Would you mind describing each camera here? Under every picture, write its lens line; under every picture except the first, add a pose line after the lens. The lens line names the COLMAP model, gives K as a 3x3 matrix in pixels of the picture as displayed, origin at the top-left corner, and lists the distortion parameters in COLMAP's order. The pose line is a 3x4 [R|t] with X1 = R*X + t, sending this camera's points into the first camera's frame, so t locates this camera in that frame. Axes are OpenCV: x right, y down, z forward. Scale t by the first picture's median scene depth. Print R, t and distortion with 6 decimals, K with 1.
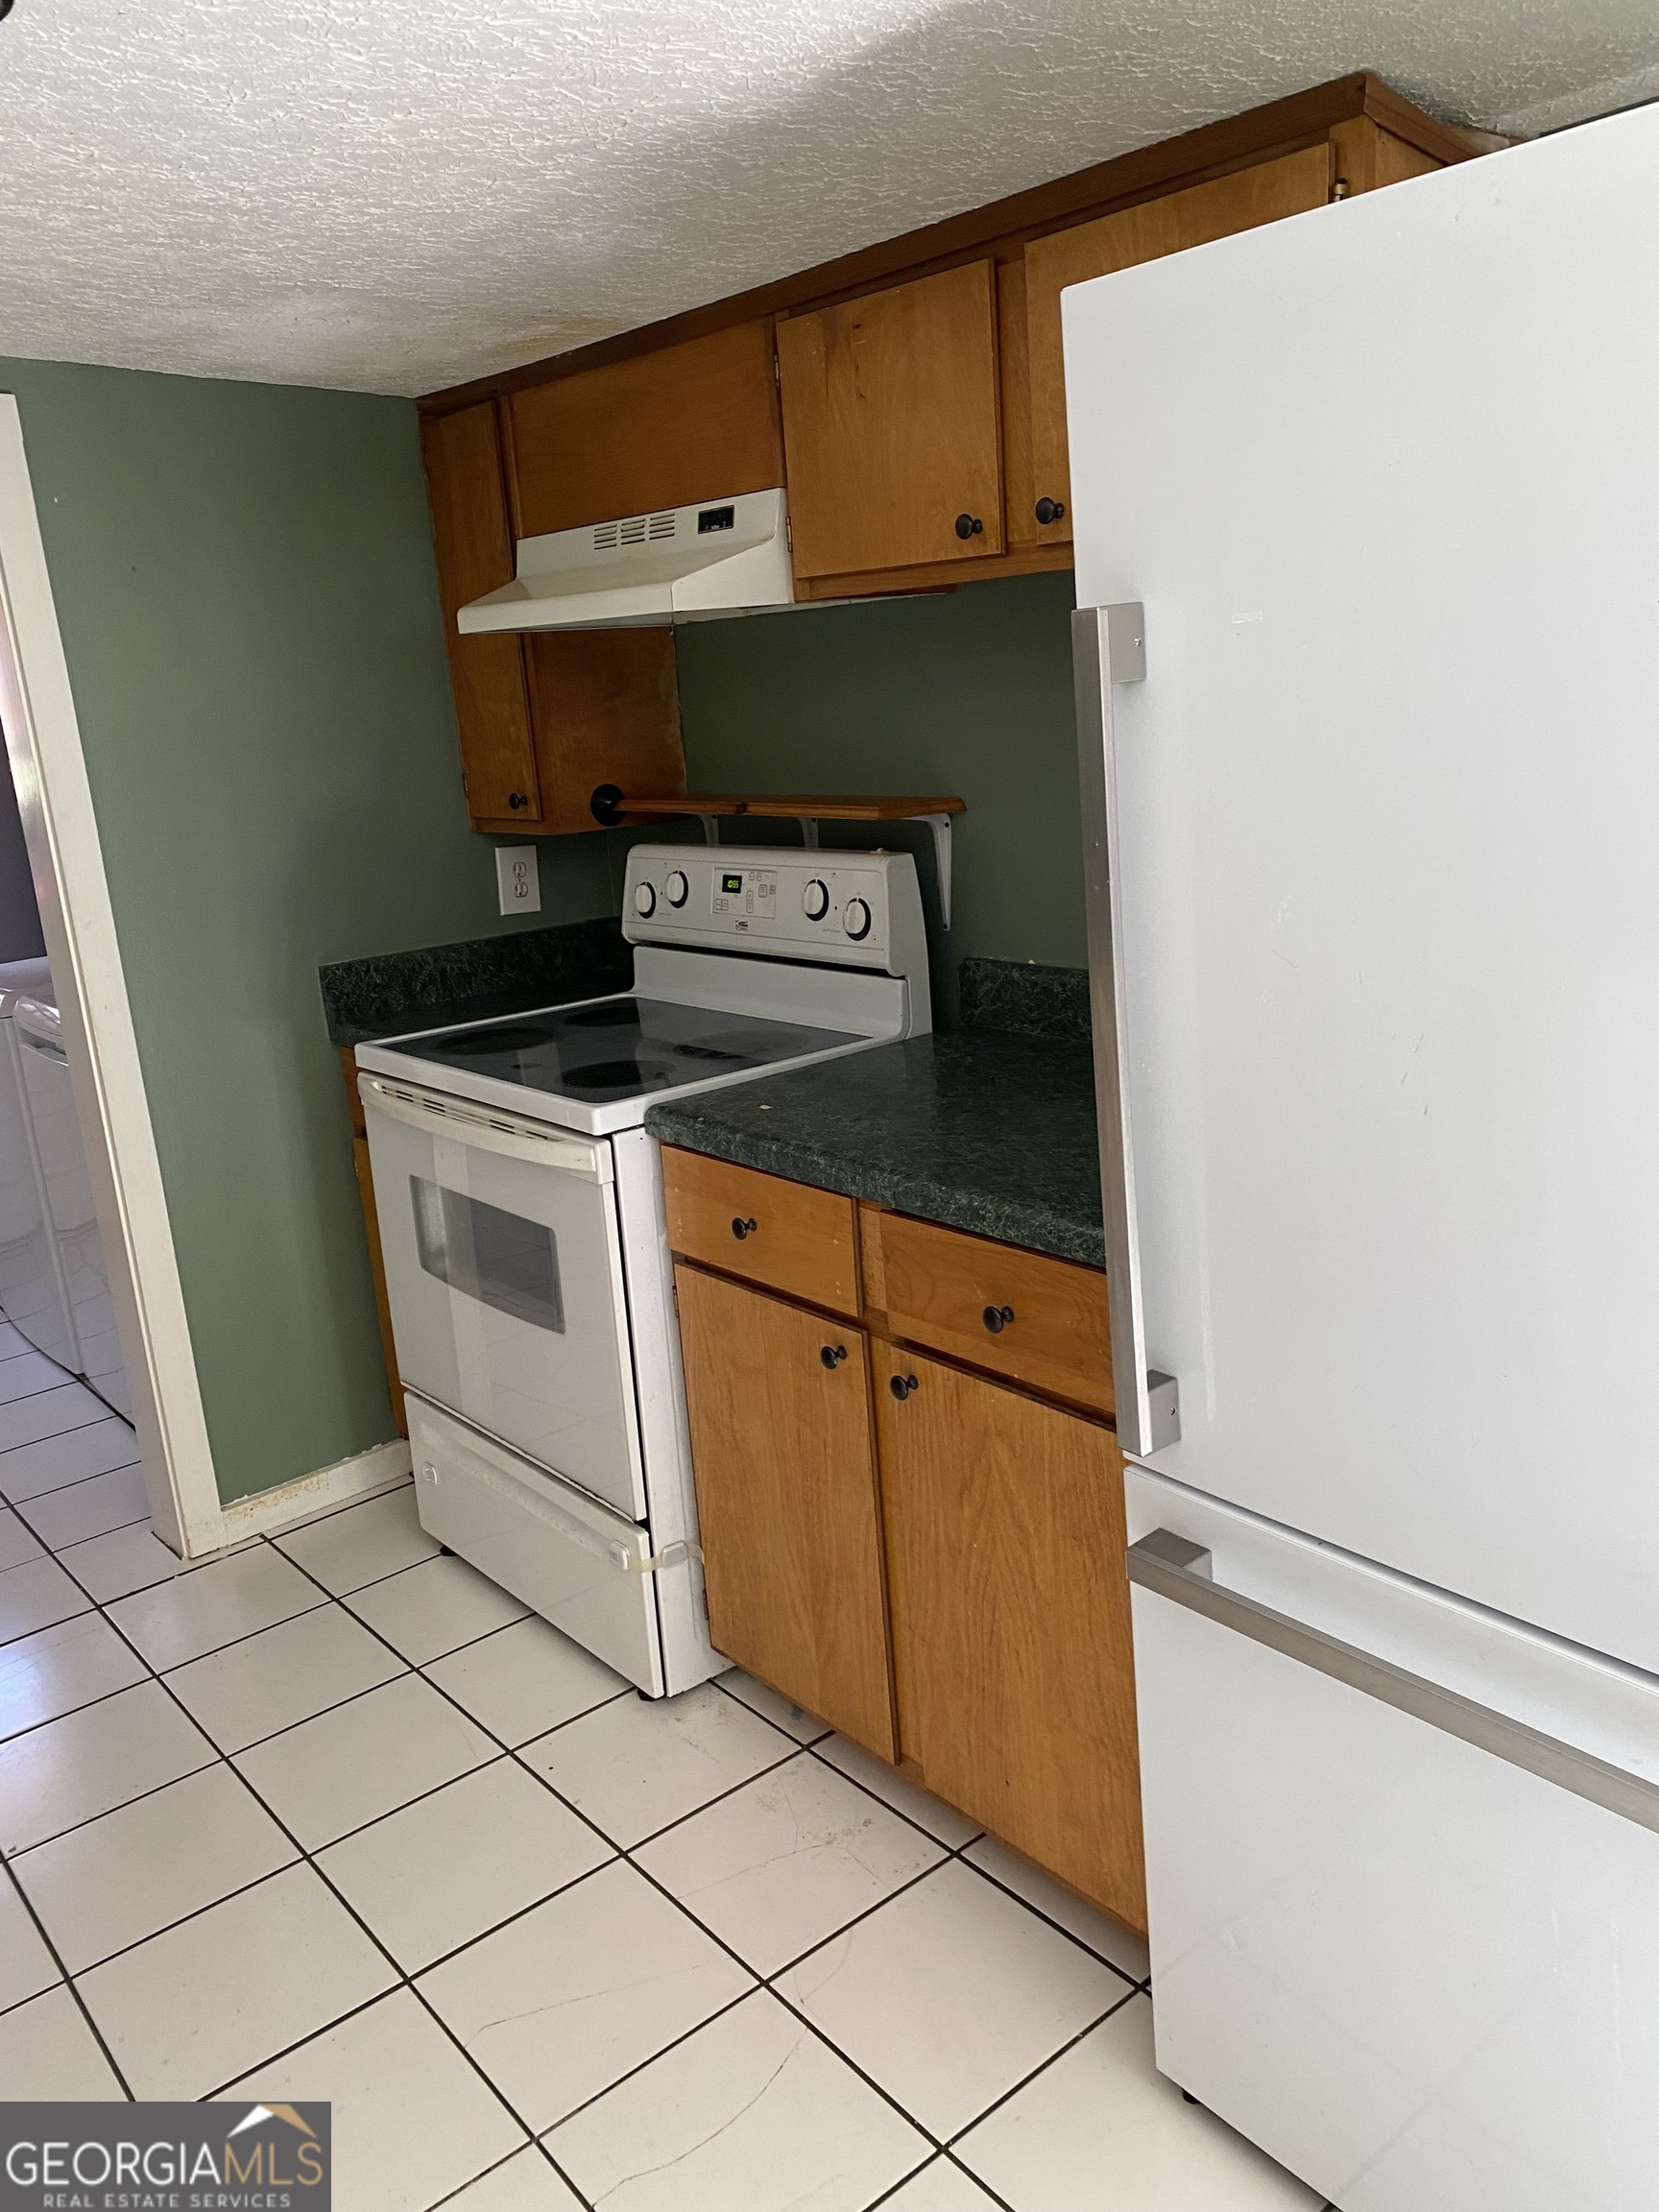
lens RADIAL K [[1707.3, 0, 836.5], [0, 1707.3, 1073.2], [0, 0, 1]] dist [0.064824, -0.138234]
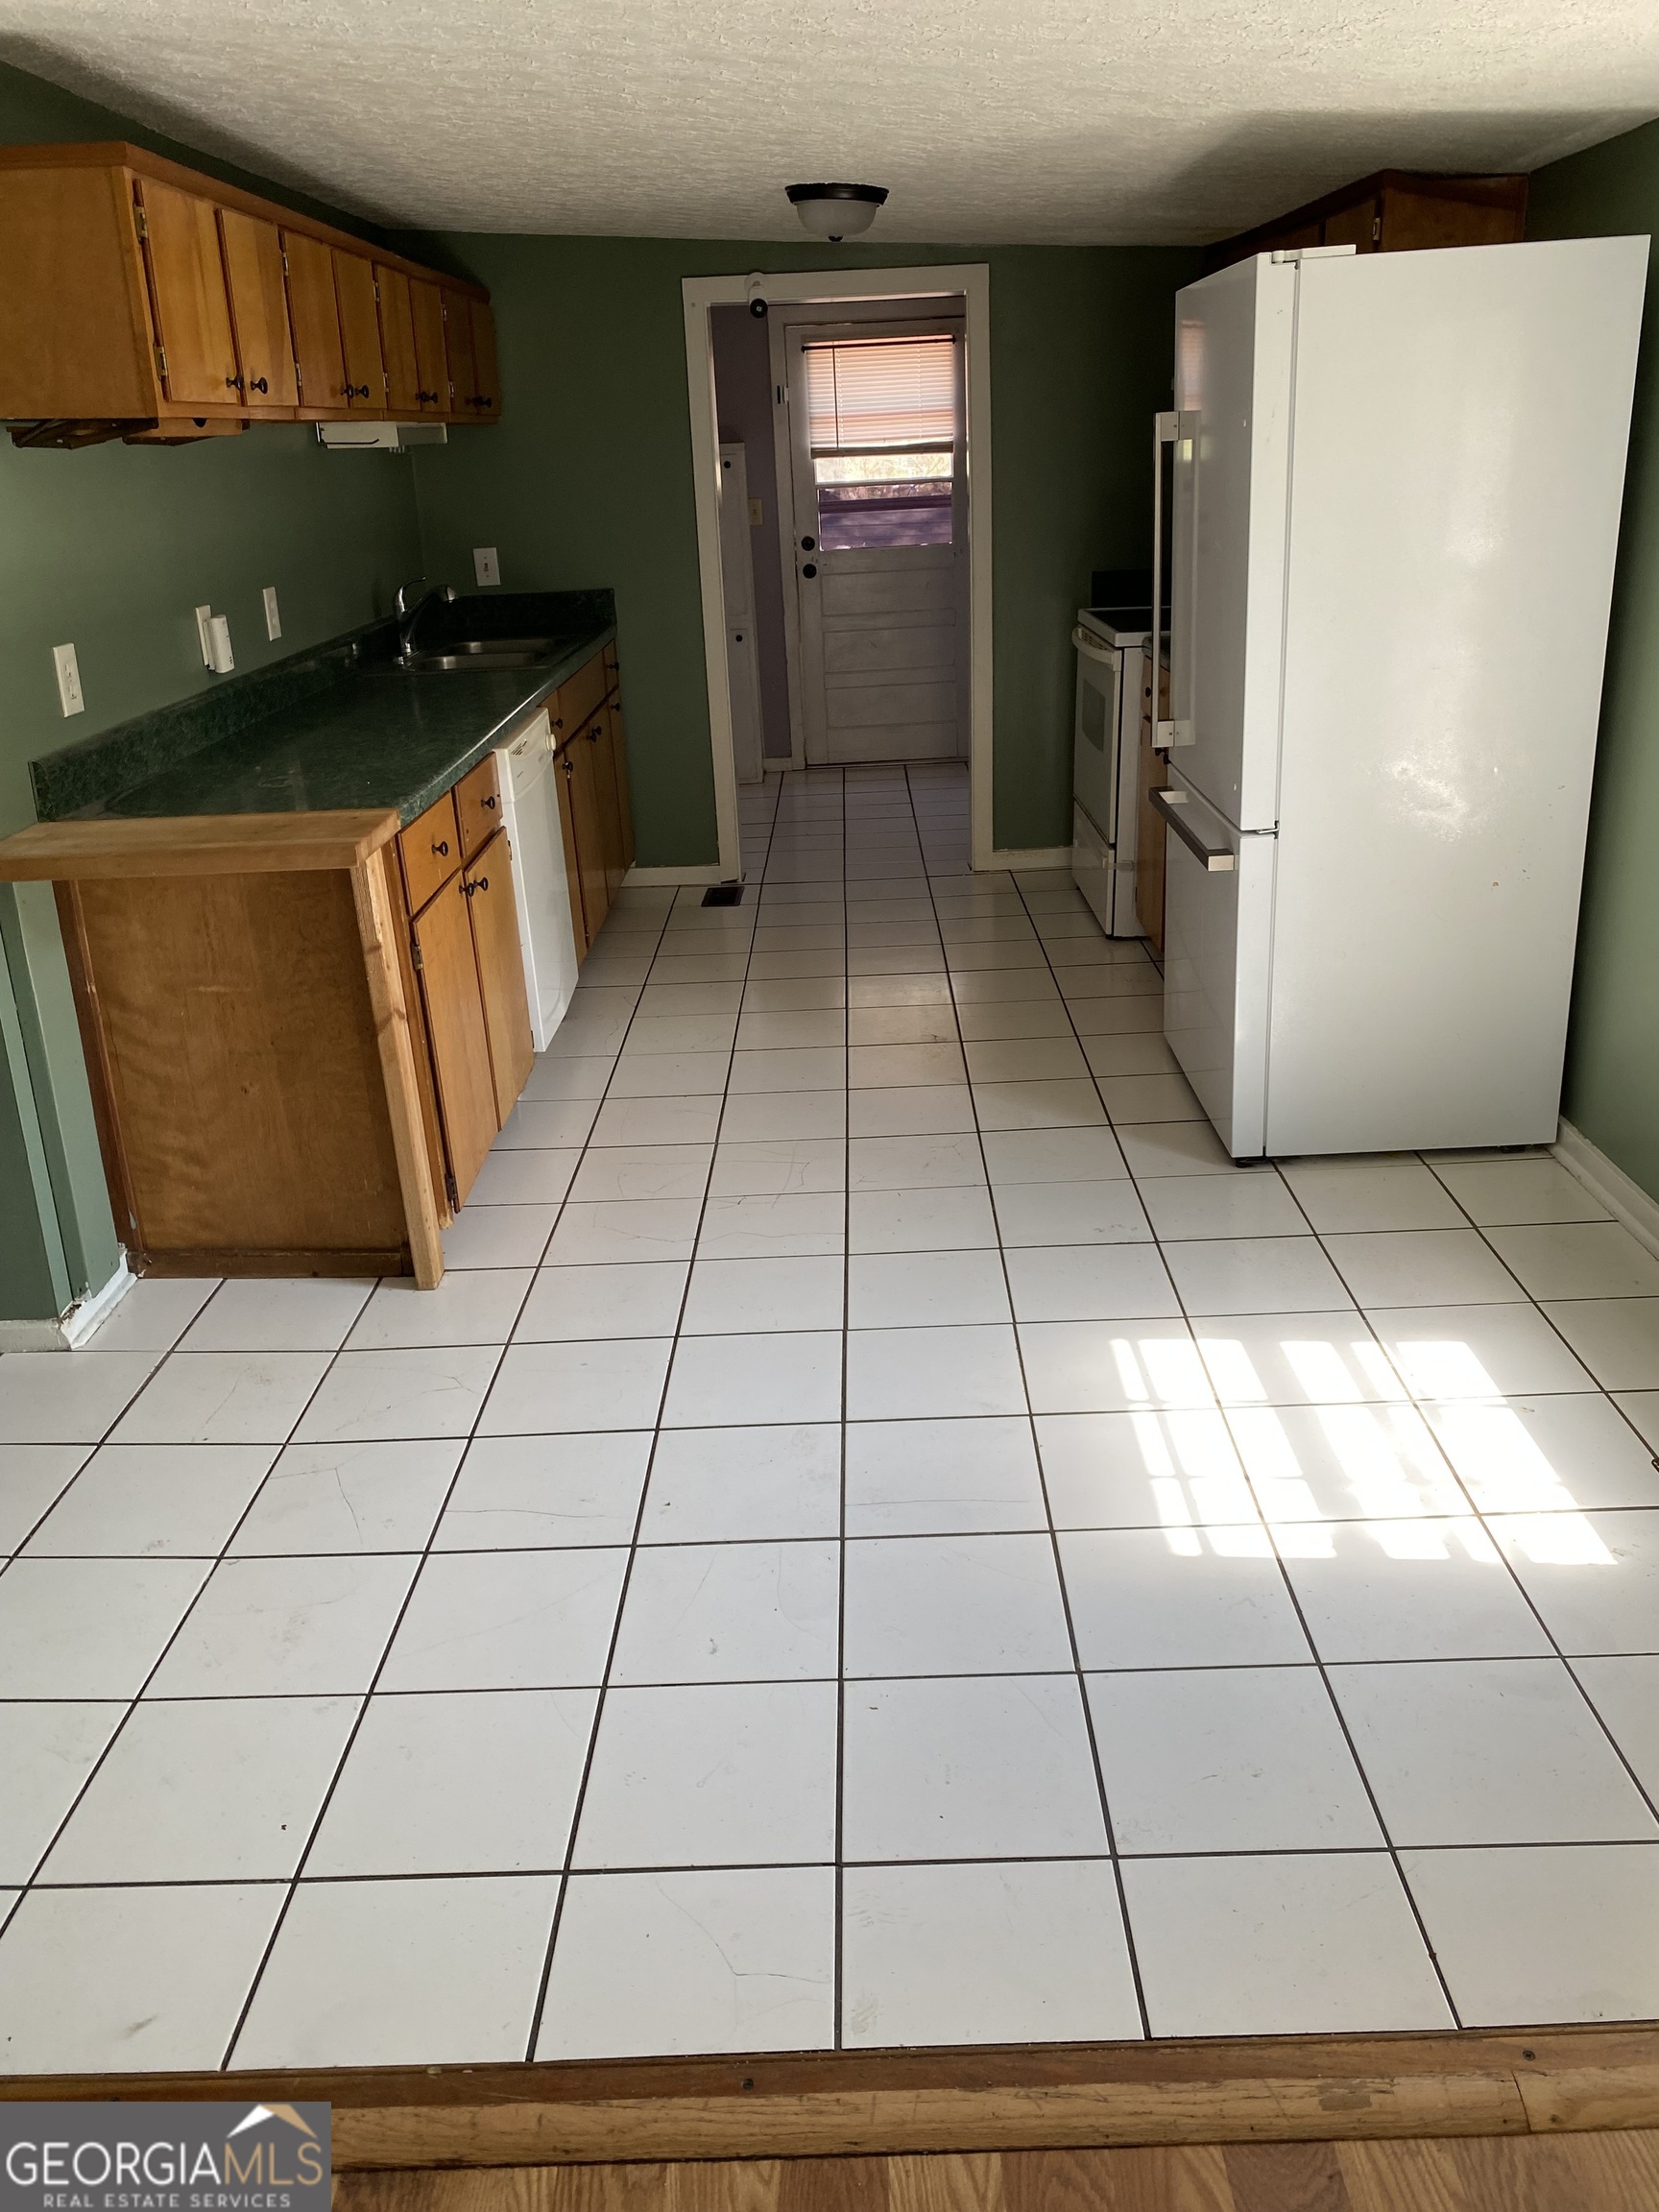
lens RADIAL K [[1707.3, 0, 836.5], [0, 1707.3, 1073.2], [0, 0, 1]] dist [0.064824, -0.138234]
pose [[0.777353, 0.268098, -0.569074, 0.890758], [-0.175397, 0.961133, 0.213211, 0.143087], [0.604118, -0.065926, 0.794163, -0.888260]]
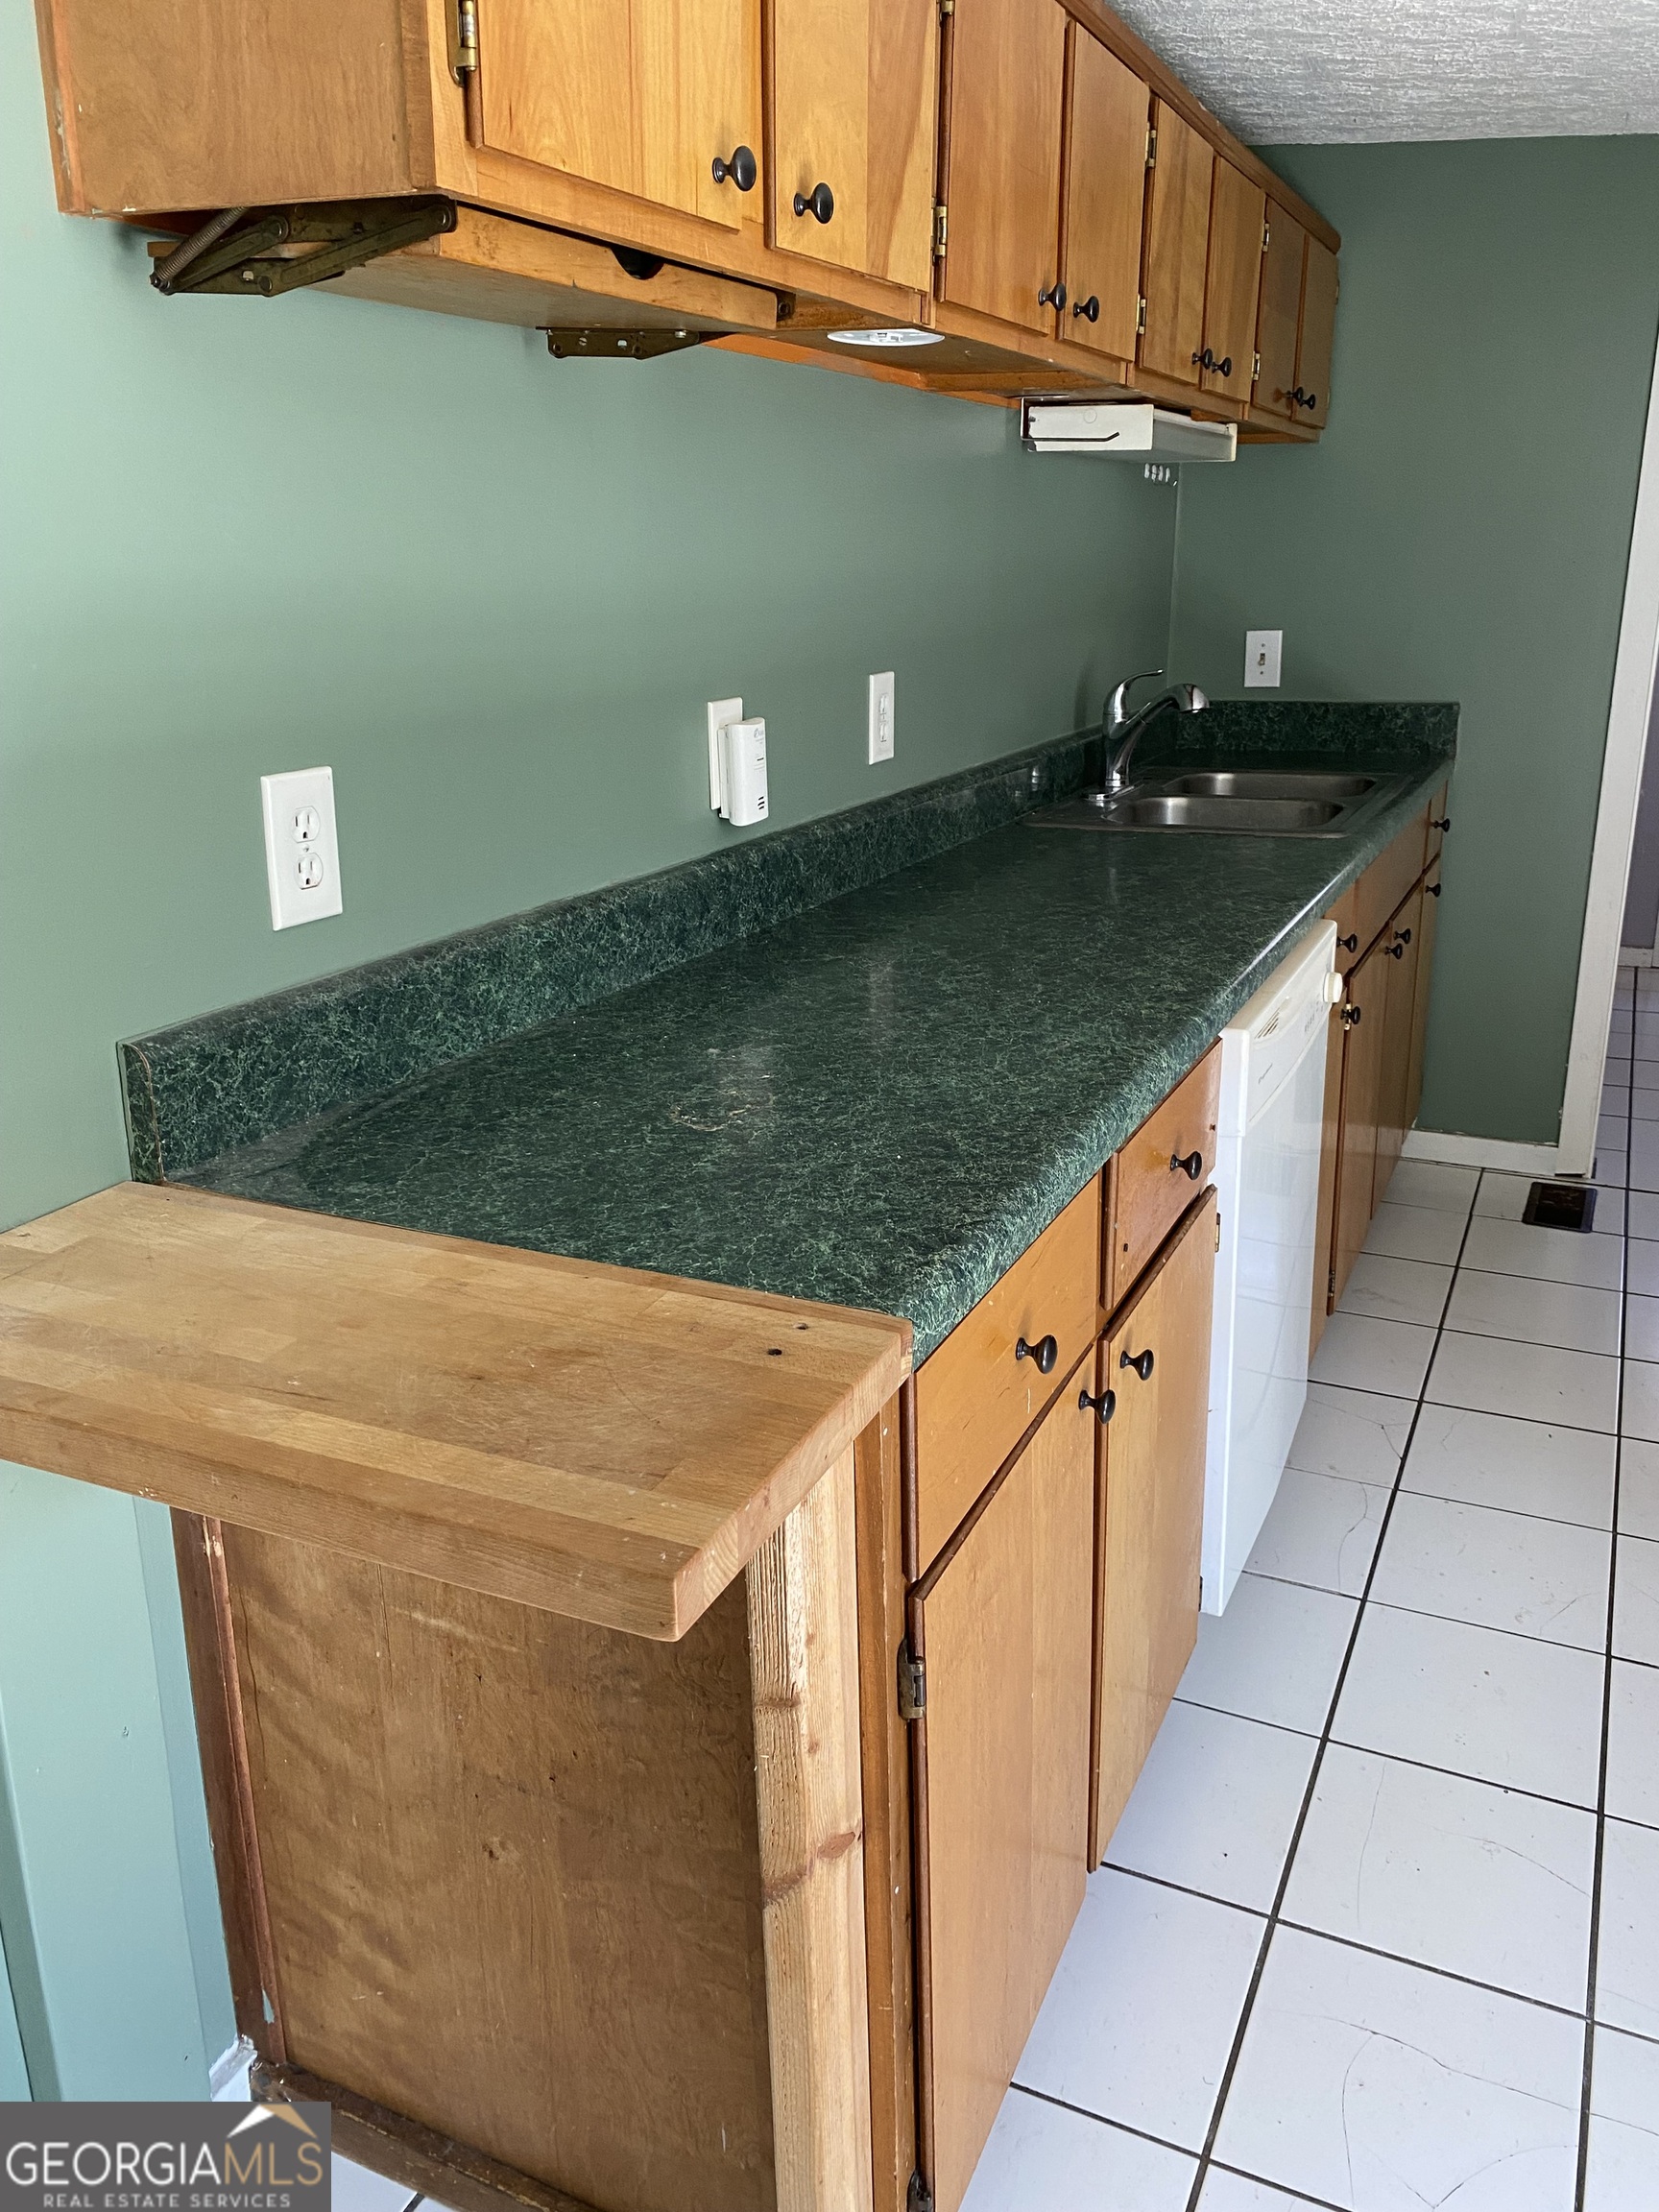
lens RADIAL K [[1707.3, 0, 836.5], [0, 1707.3, 1073.2], [0, 0, 1]] dist [0.064824, -0.138234]
pose [[0.445623, 0.333461, -0.830797, 0.218749], [-0.240481, 0.938515, 0.247706, 0.120560], [0.862316, 0.089407, 0.498415, -0.321160]]
